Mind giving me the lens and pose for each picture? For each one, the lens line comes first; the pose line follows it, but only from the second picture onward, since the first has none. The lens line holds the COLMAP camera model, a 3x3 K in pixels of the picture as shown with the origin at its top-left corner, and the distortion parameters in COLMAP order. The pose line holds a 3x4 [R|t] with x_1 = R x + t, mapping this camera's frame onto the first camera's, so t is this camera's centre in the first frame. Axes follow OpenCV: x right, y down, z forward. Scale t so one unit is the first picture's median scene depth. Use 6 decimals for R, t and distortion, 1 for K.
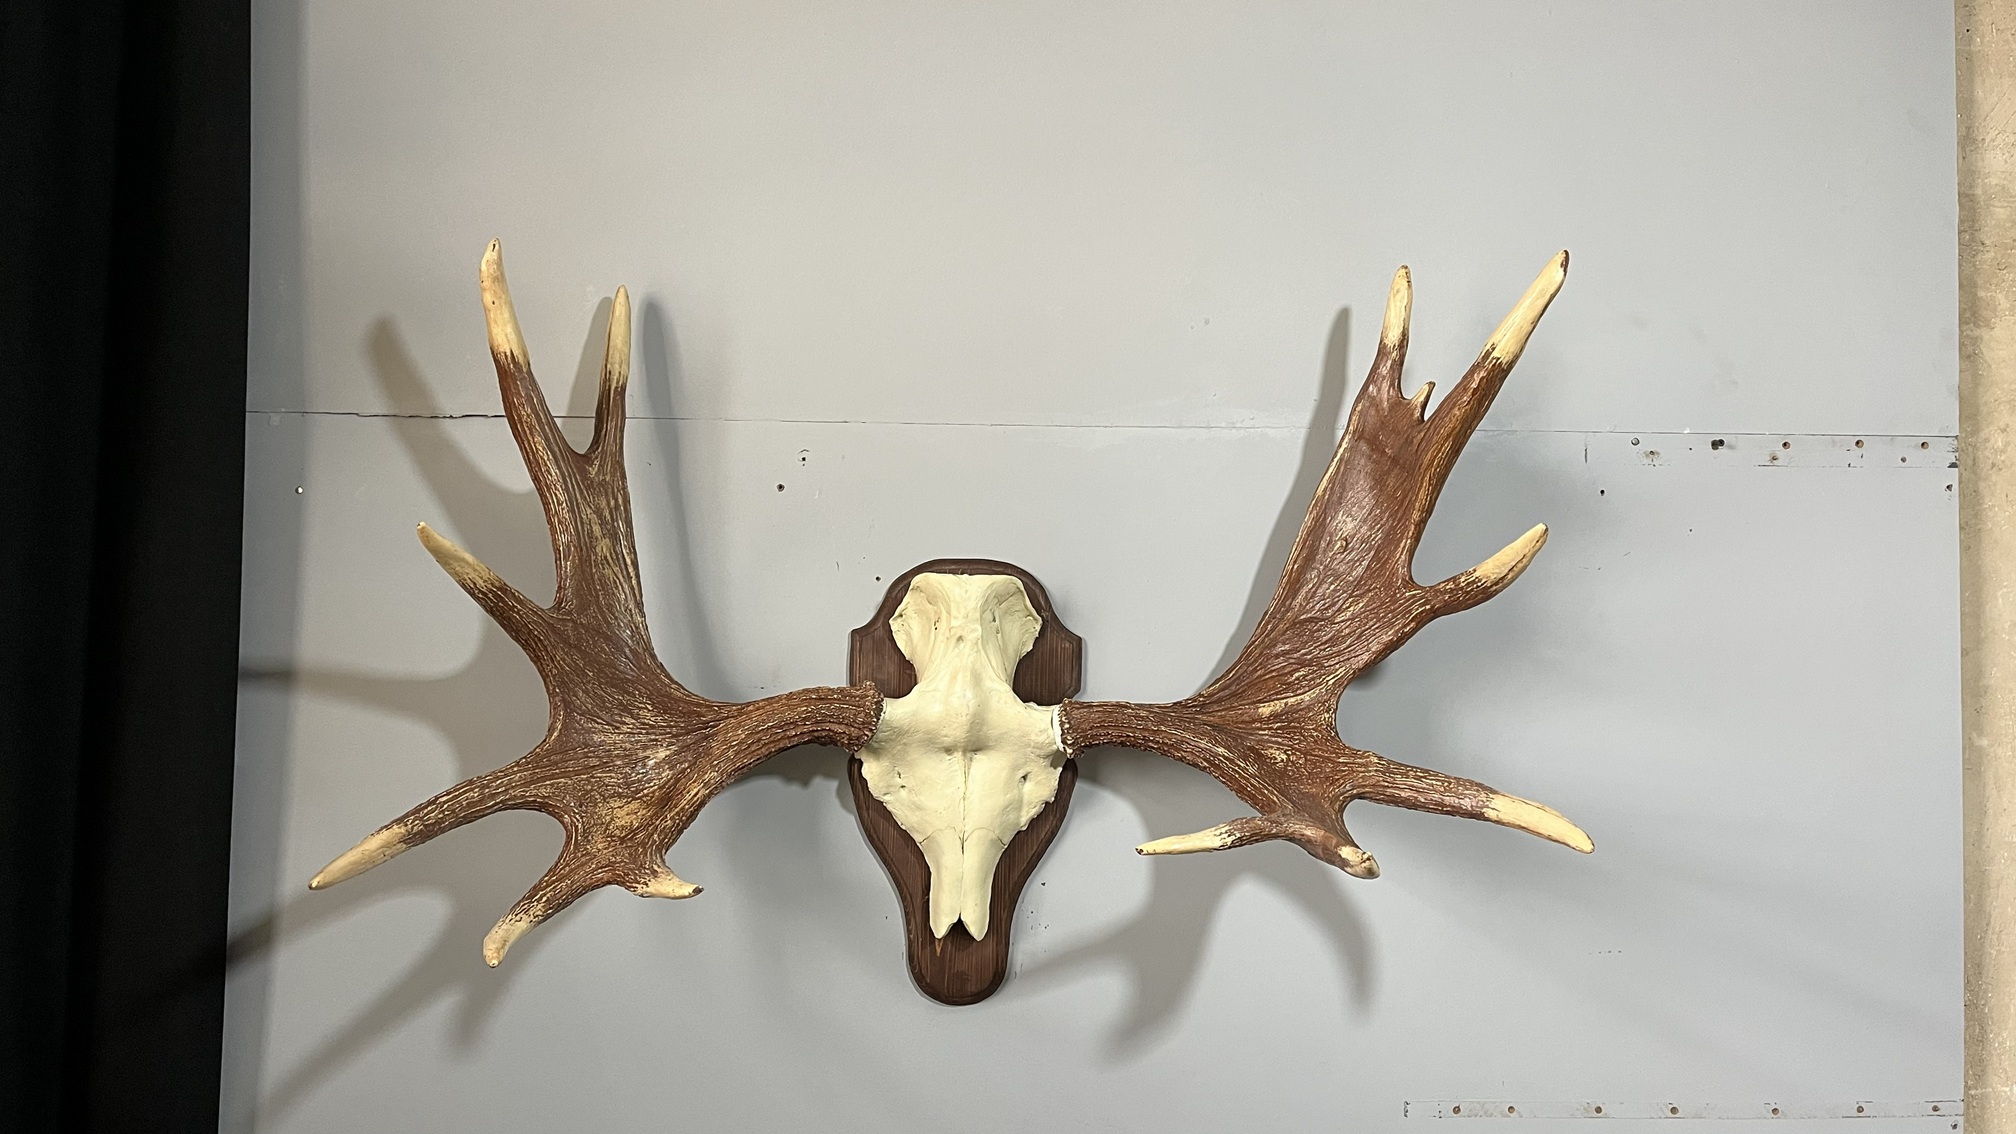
lens RADIAL K [[1498.3, 0, 1014.2], [0, 1498.3, 574.7], [0, 0, 1]] dist [0.134124, -0.355038]
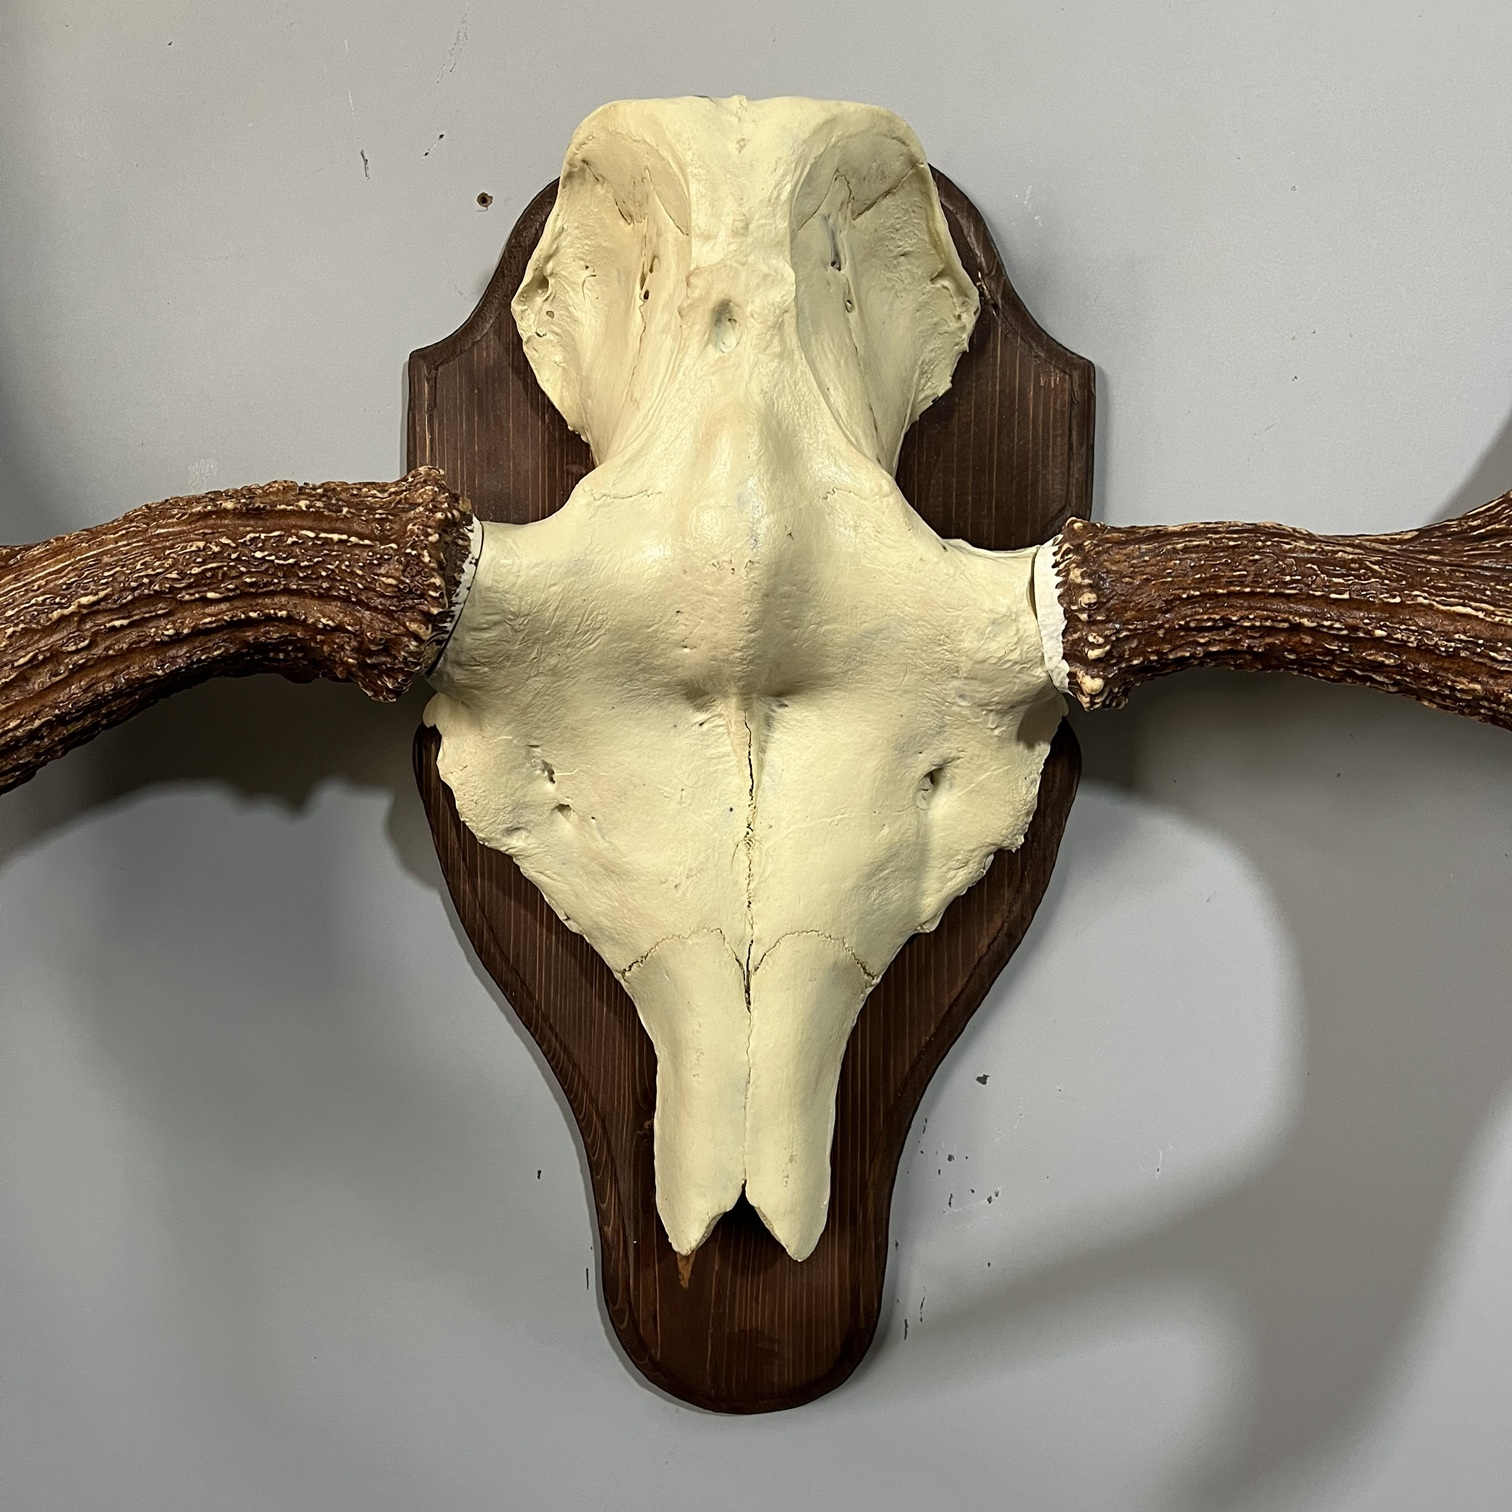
lens RADIAL K [[1546.5, 0, 741.0], [0, 1546.5, 759.3], [0, 0, 1]] dist [0.087399, -0.210139]
pose [[0.998433, -0.013353, -0.054350, -0.017034], [0.018677, 0.994944, 0.098676, 0.100378], [0.052757, -0.099536, 0.993634, 0.684061]]
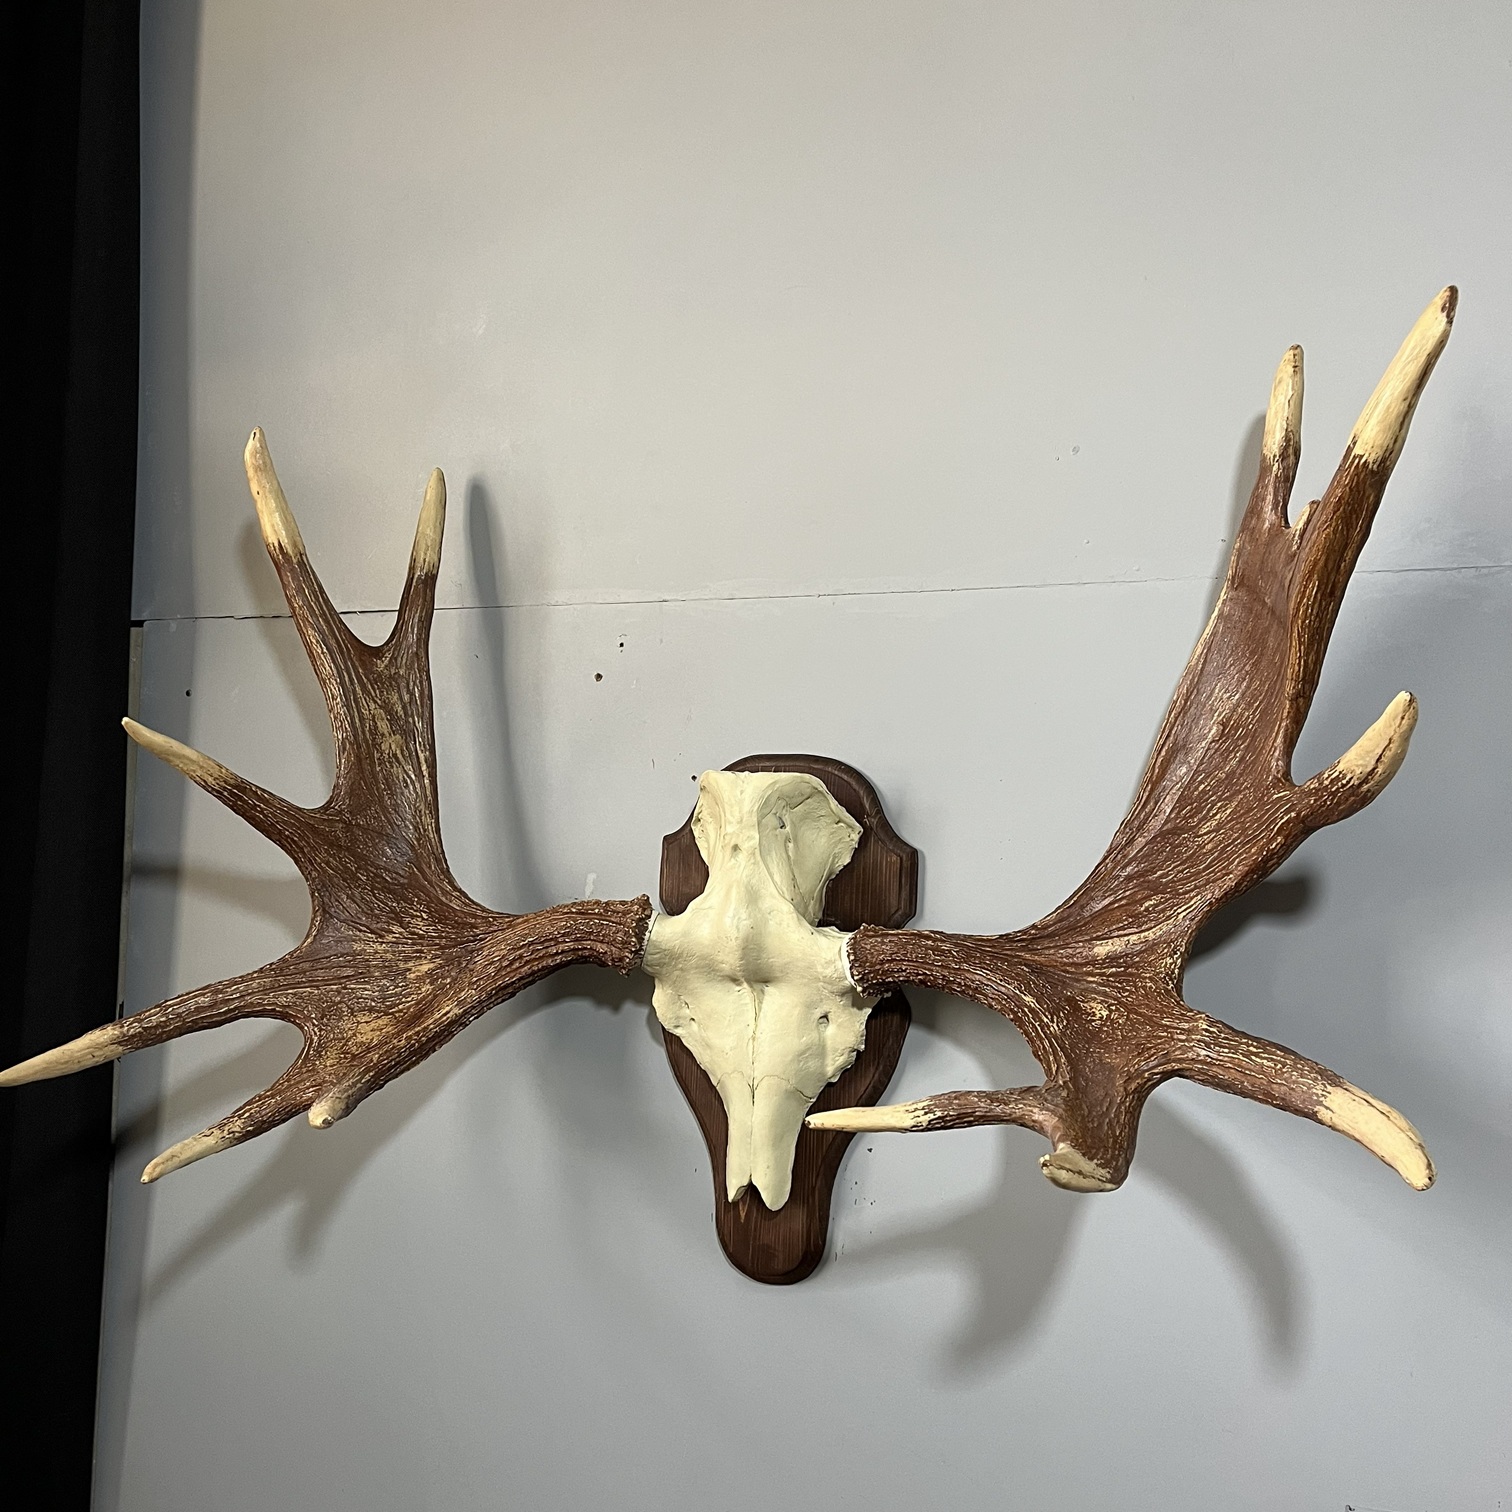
lens RADIAL K [[1504.5, 0, 762.5], [0, 1504.5, 761.3], [0, 0, 1]] dist [0.116122, -0.263833]
pose [[0.909187, -0.006413, -0.416339, 0.330524], [-0.001169, 0.999838, -0.017954, 0.009098], [0.416387, 0.016810, 0.909032, 0.234536]]
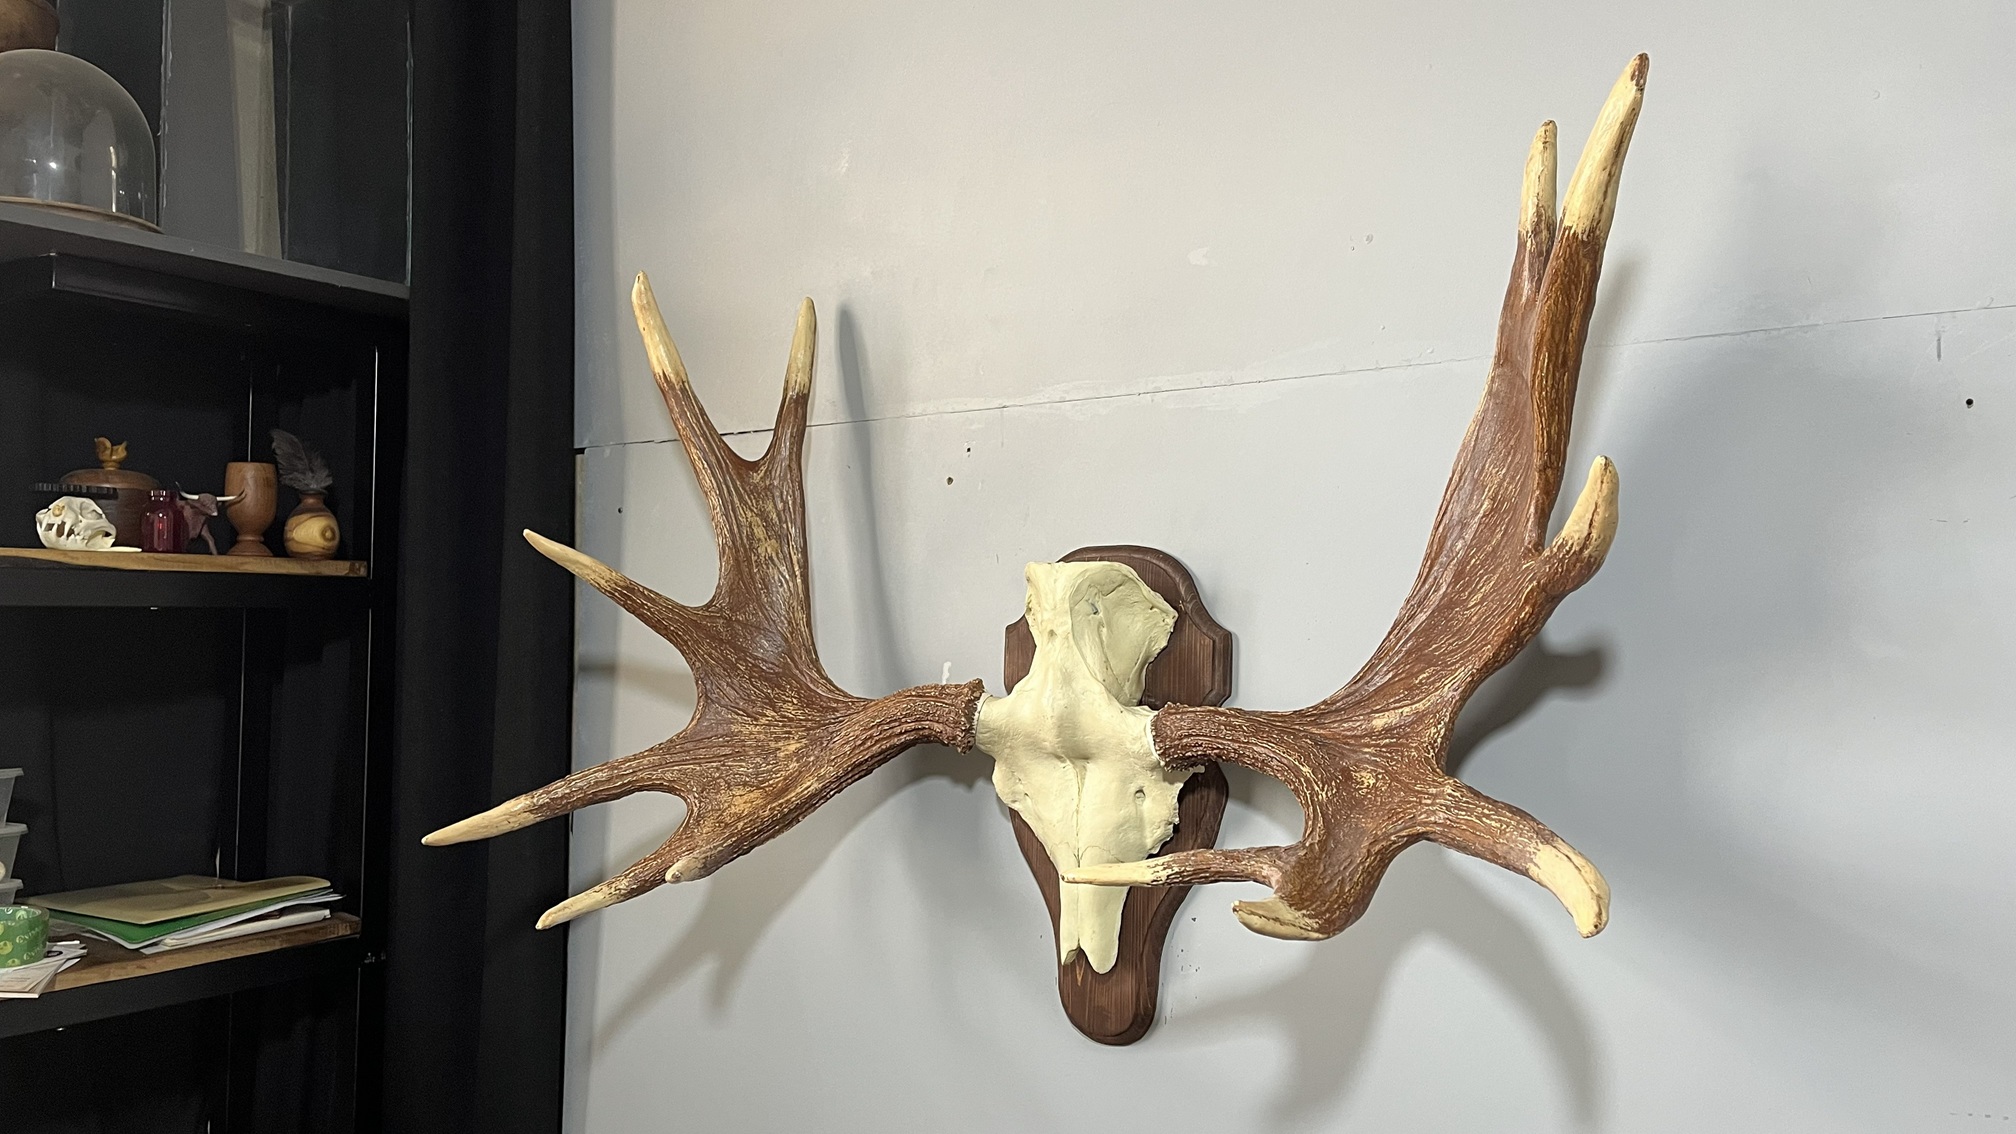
lens RADIAL K [[1498.3, 0, 1014.2], [0, 1498.3, 574.7], [0, 0, 1]] dist [0.134124, -0.355038]
pose [[0.806069, -0.030180, -0.591051, 0.481220], [0.021280, 0.999531, -0.022017, 0.026858], [0.591438, 0.005170, 0.806334, 0.255882]]
